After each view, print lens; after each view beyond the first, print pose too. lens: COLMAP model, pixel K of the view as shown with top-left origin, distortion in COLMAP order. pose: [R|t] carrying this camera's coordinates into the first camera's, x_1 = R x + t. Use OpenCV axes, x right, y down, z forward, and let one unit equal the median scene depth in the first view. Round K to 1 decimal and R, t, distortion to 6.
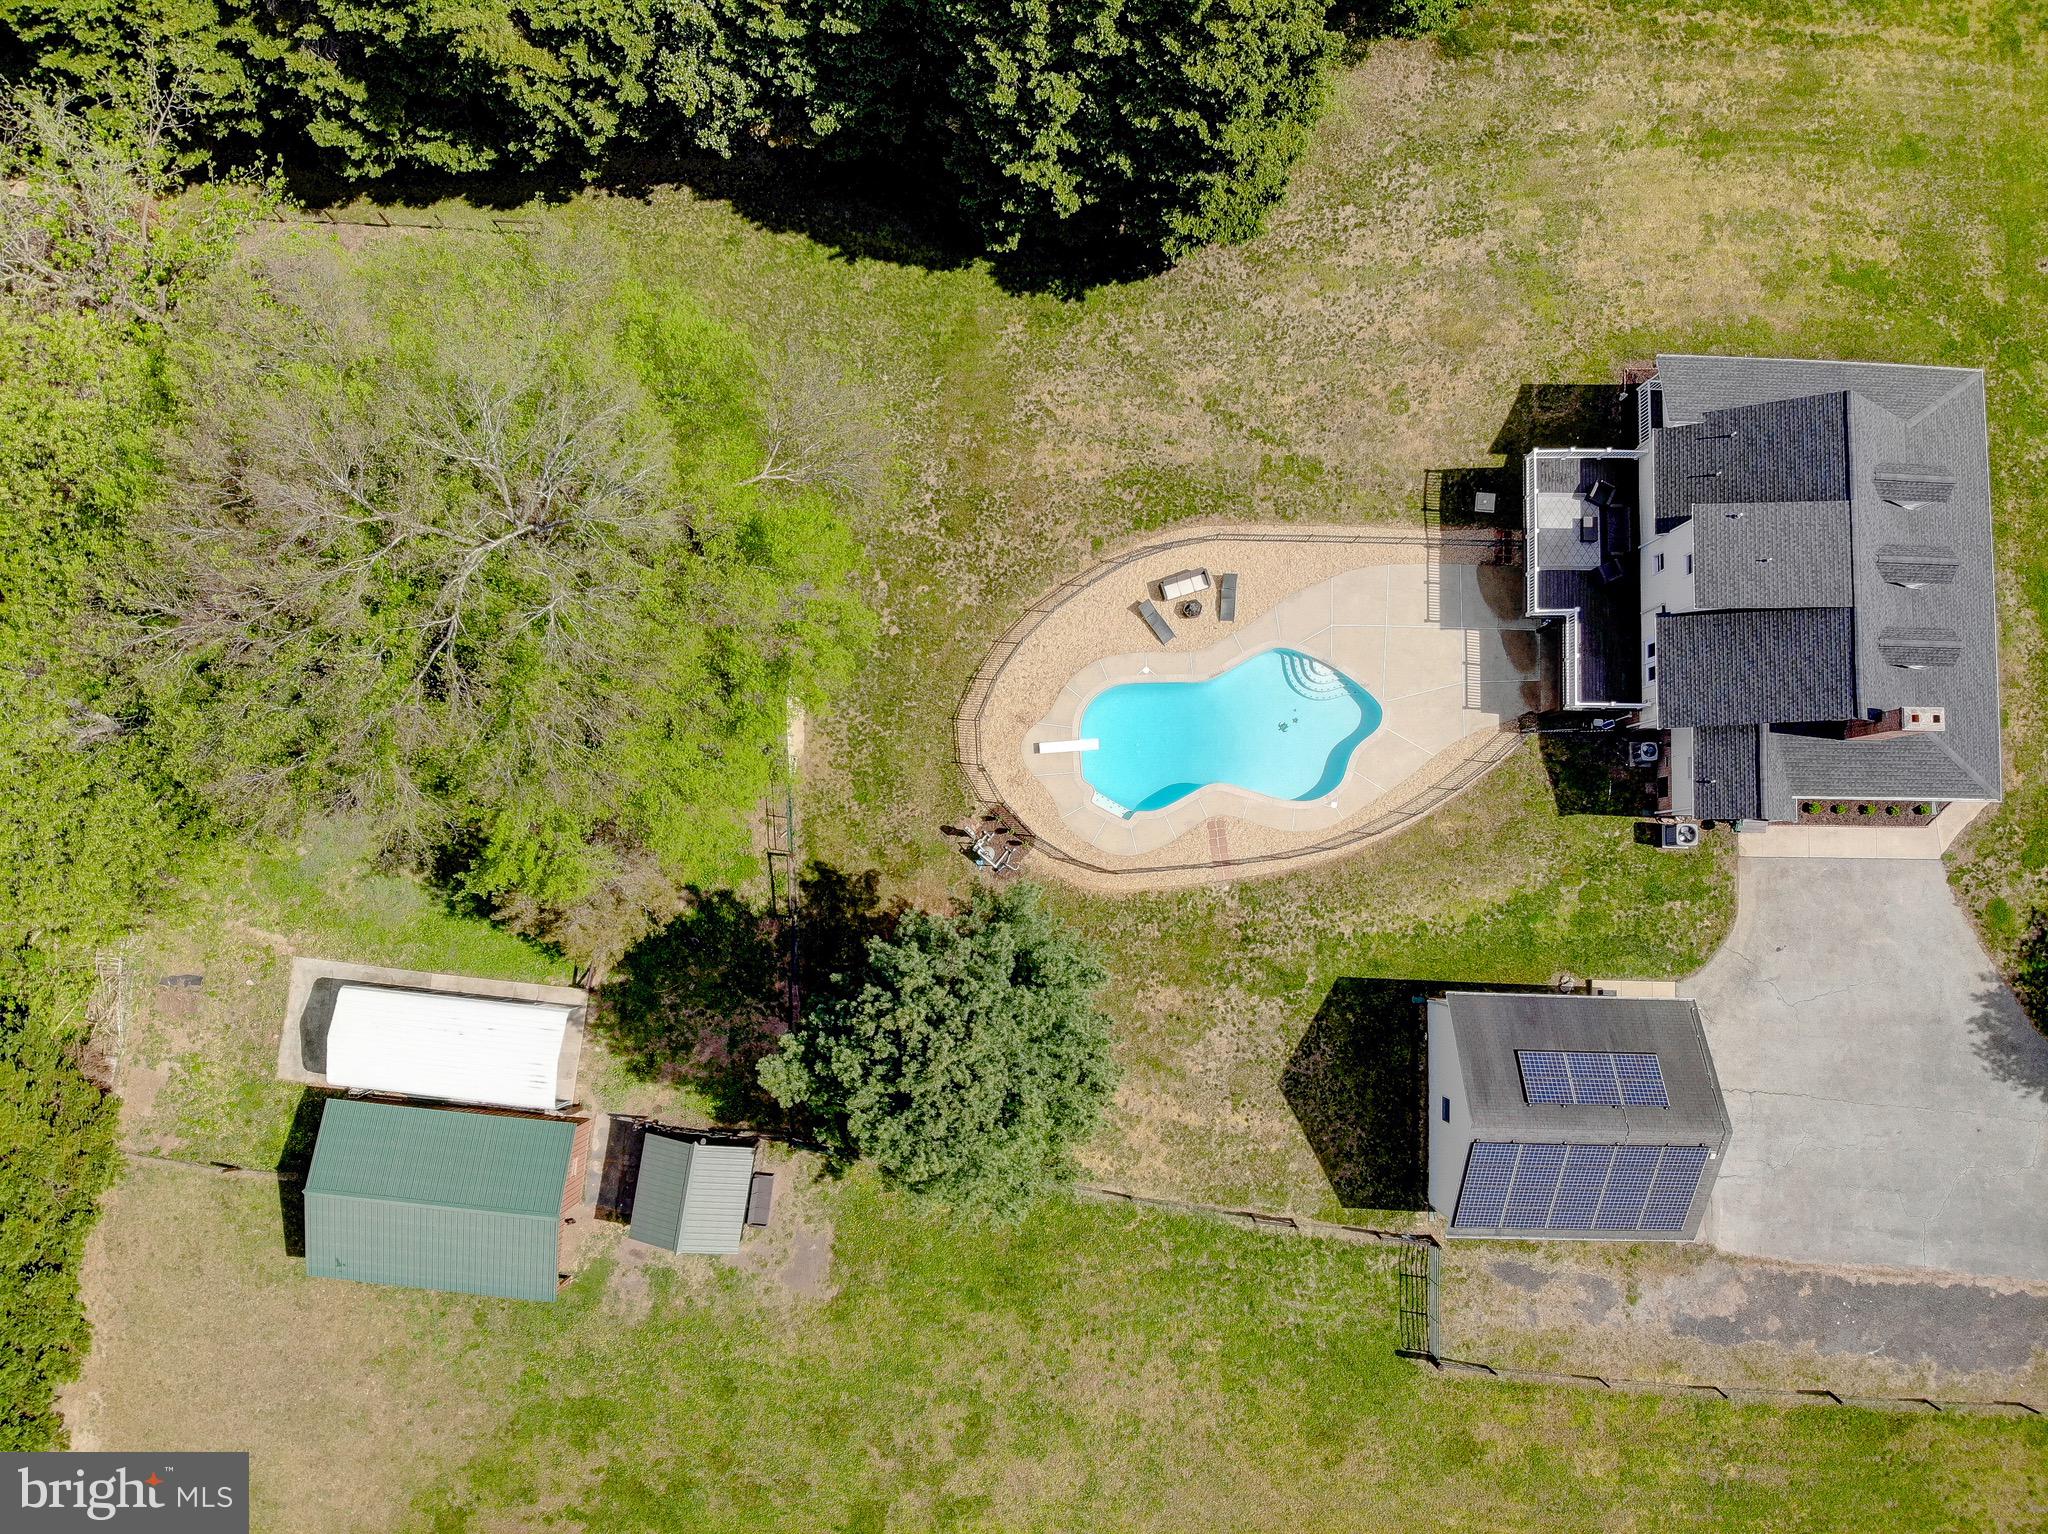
lens RADIAL K [[1508.3, 0, 1012.8], [0, 1508.3, 759.7], [0, 0, 1]] dist [0.040859, -0.156561]
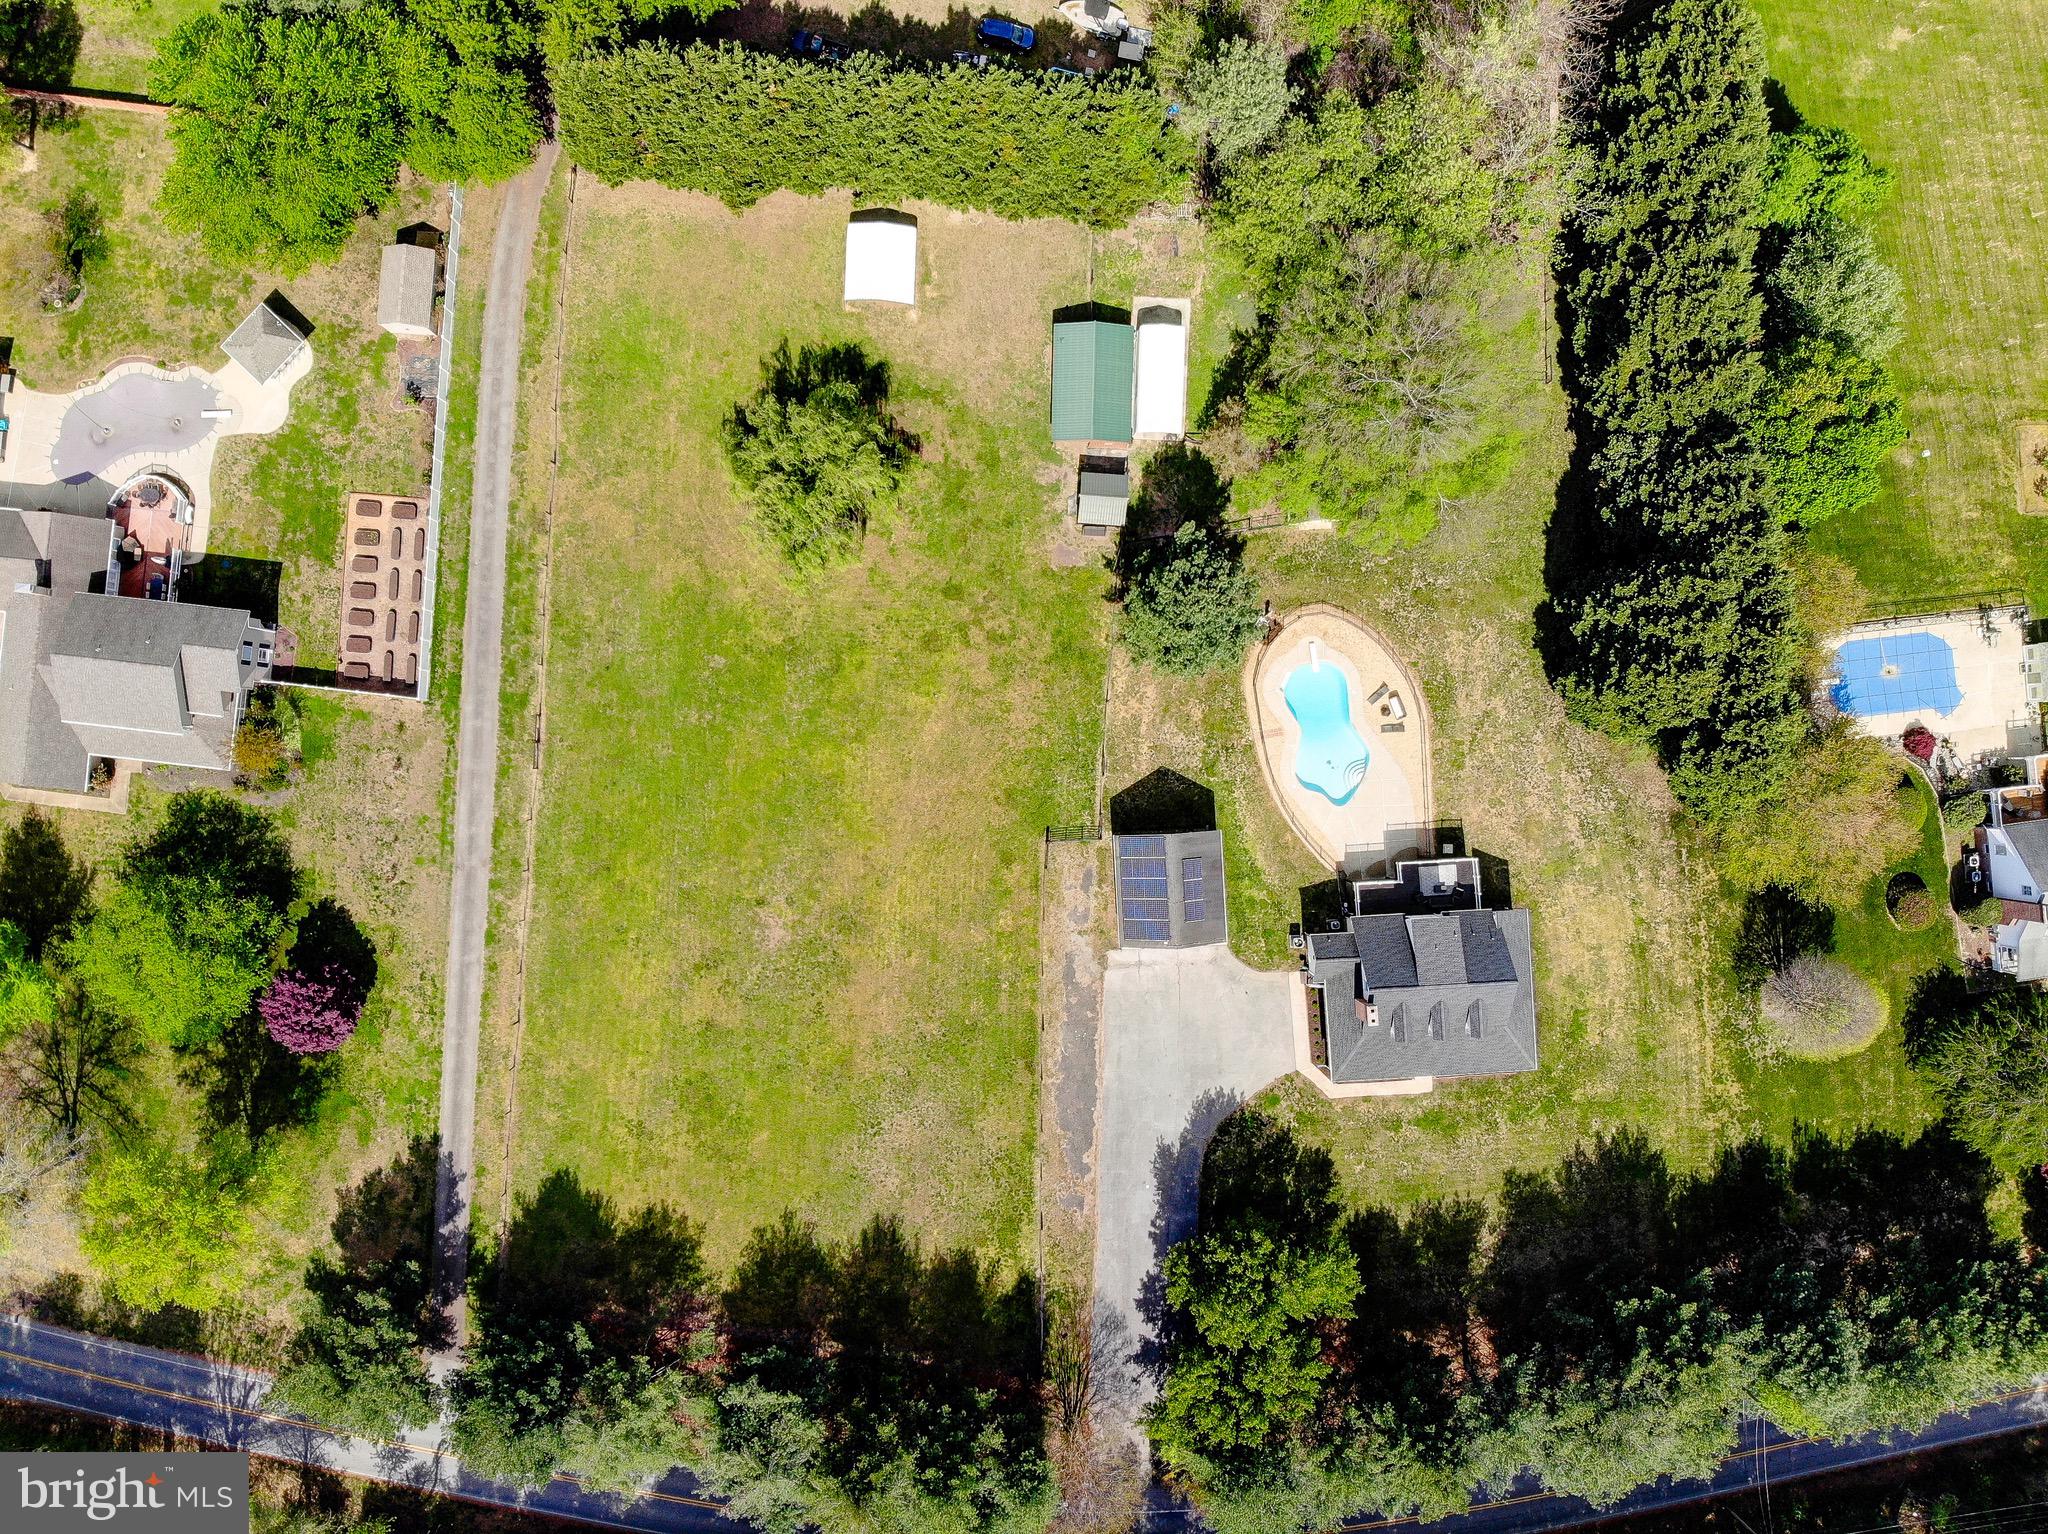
lens RADIAL K [[1508.3, 0, 1016.2], [0, 1508.3, 779.0], [0, 0, 1]] dist [0.040859, -0.156561]
pose [[0.079273, 0.996851, 0.002092, 0.173498], [-0.995402, 0.079044, 0.054106, 0.313605], [0.053771, -0.006371, 0.998533, -1.156163]]
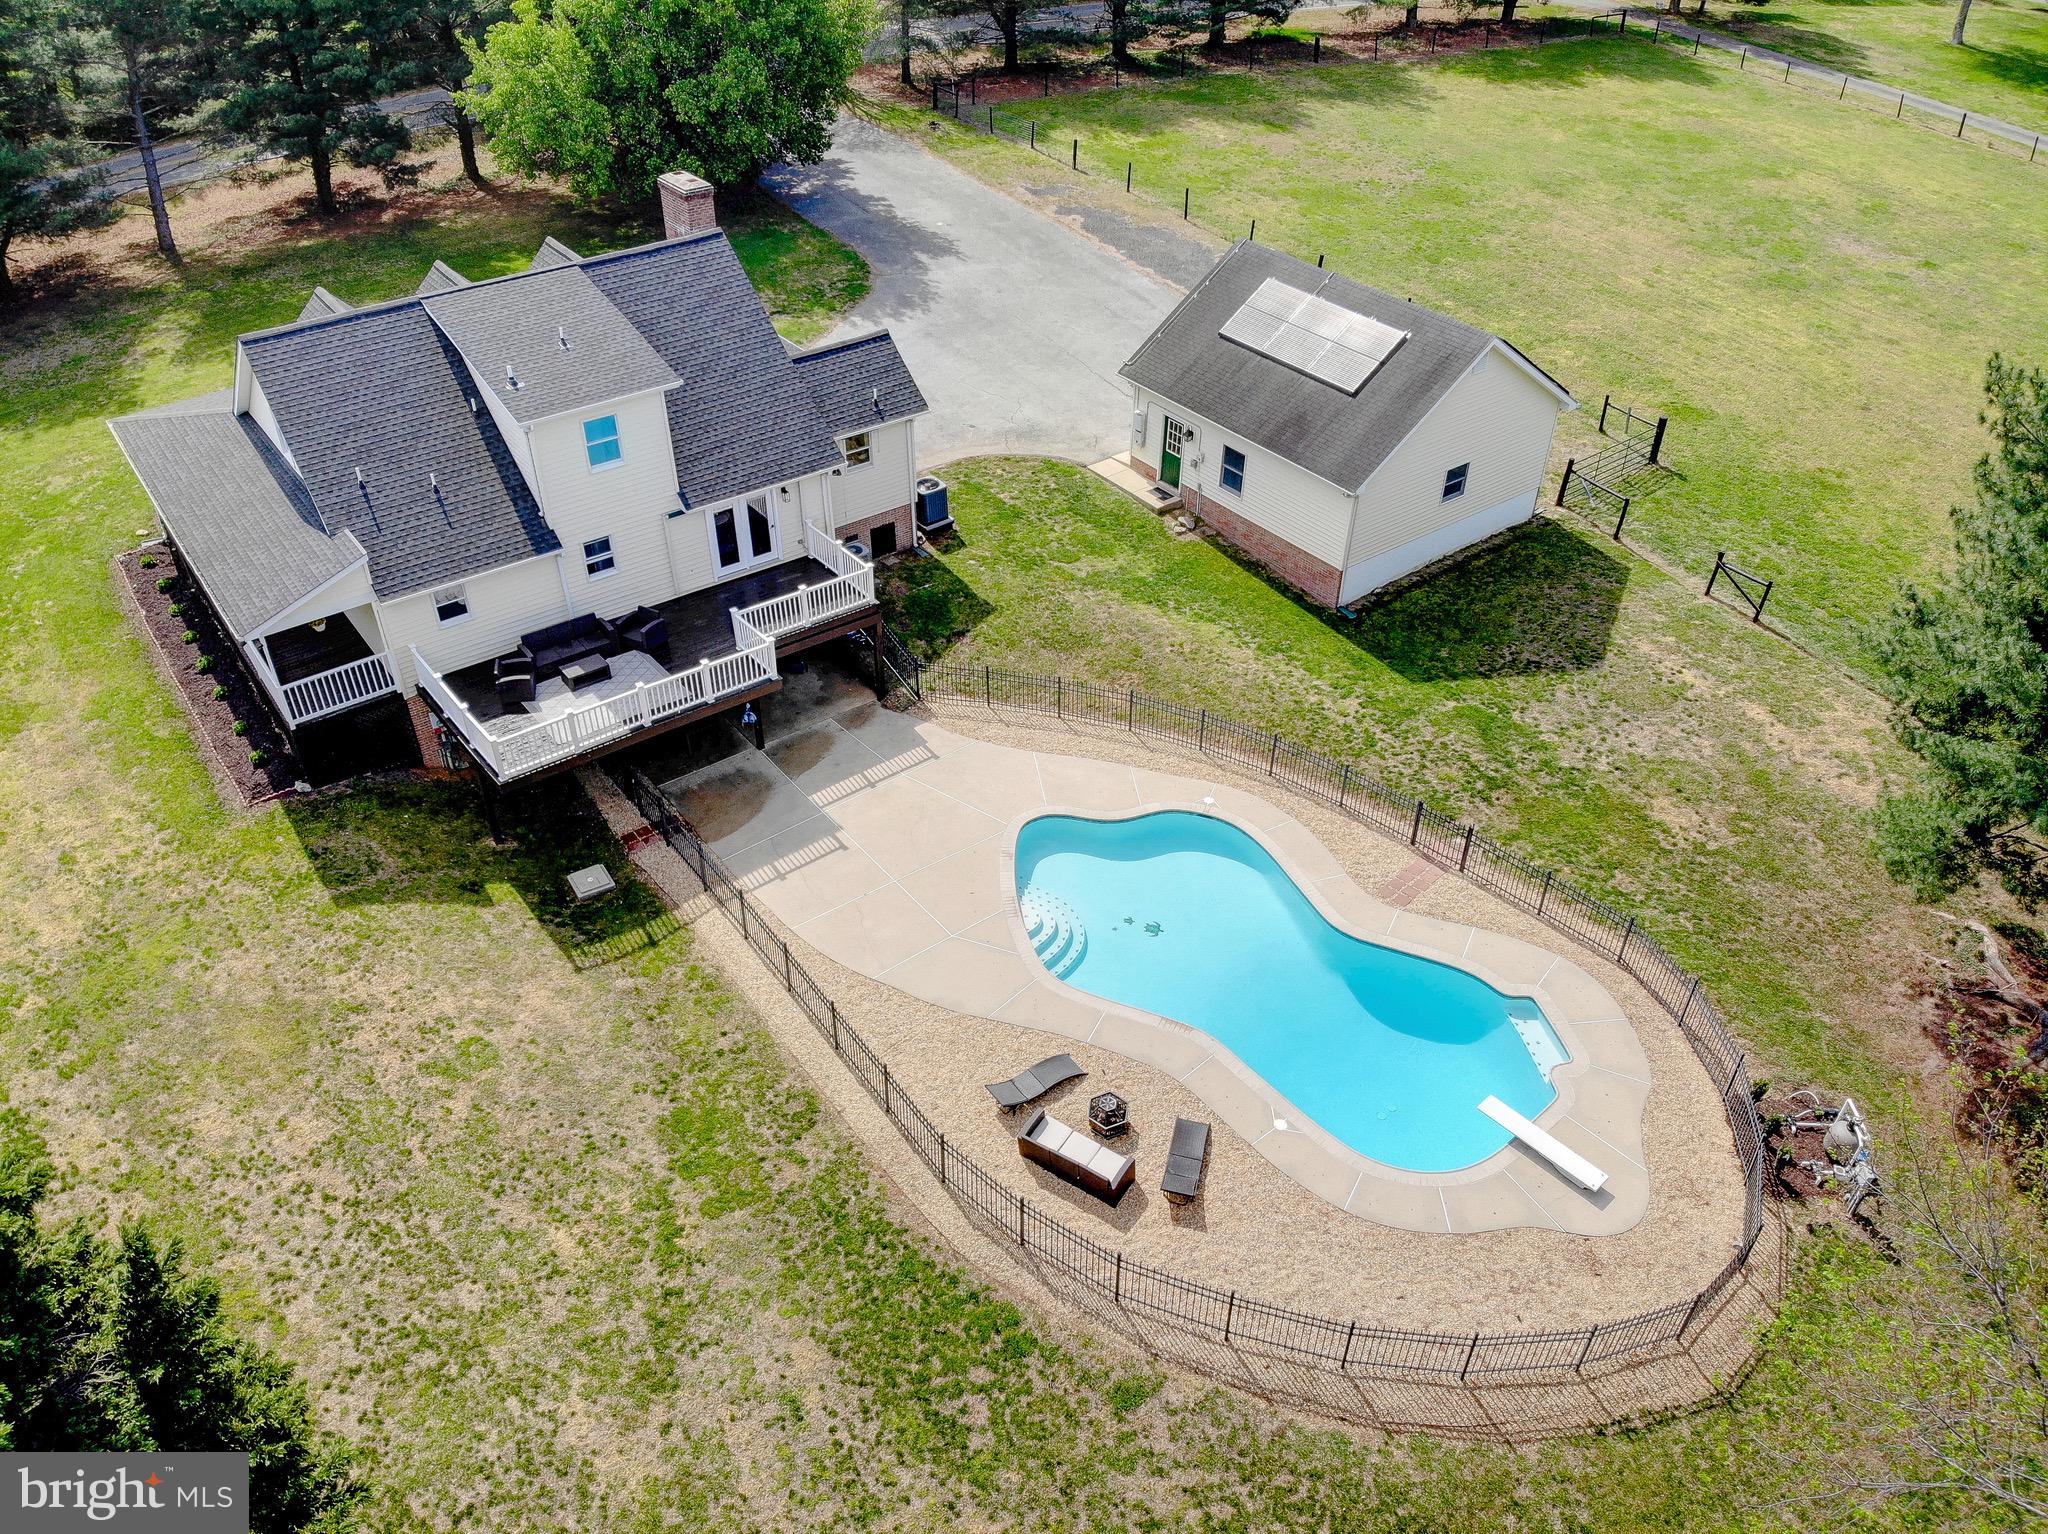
lens RADIAL K [[1508.3, 0, 1013.2], [0, 1508.3, 771.4], [0, 0, 1]] dist [0.040859, -0.156561]
pose [[-0.613754, -0.488651, 0.620102, -0.088510], [0.786422, -0.309135, 0.534768, -0.336889], [-0.069619, 0.815877, 0.574018, 0.685435]]
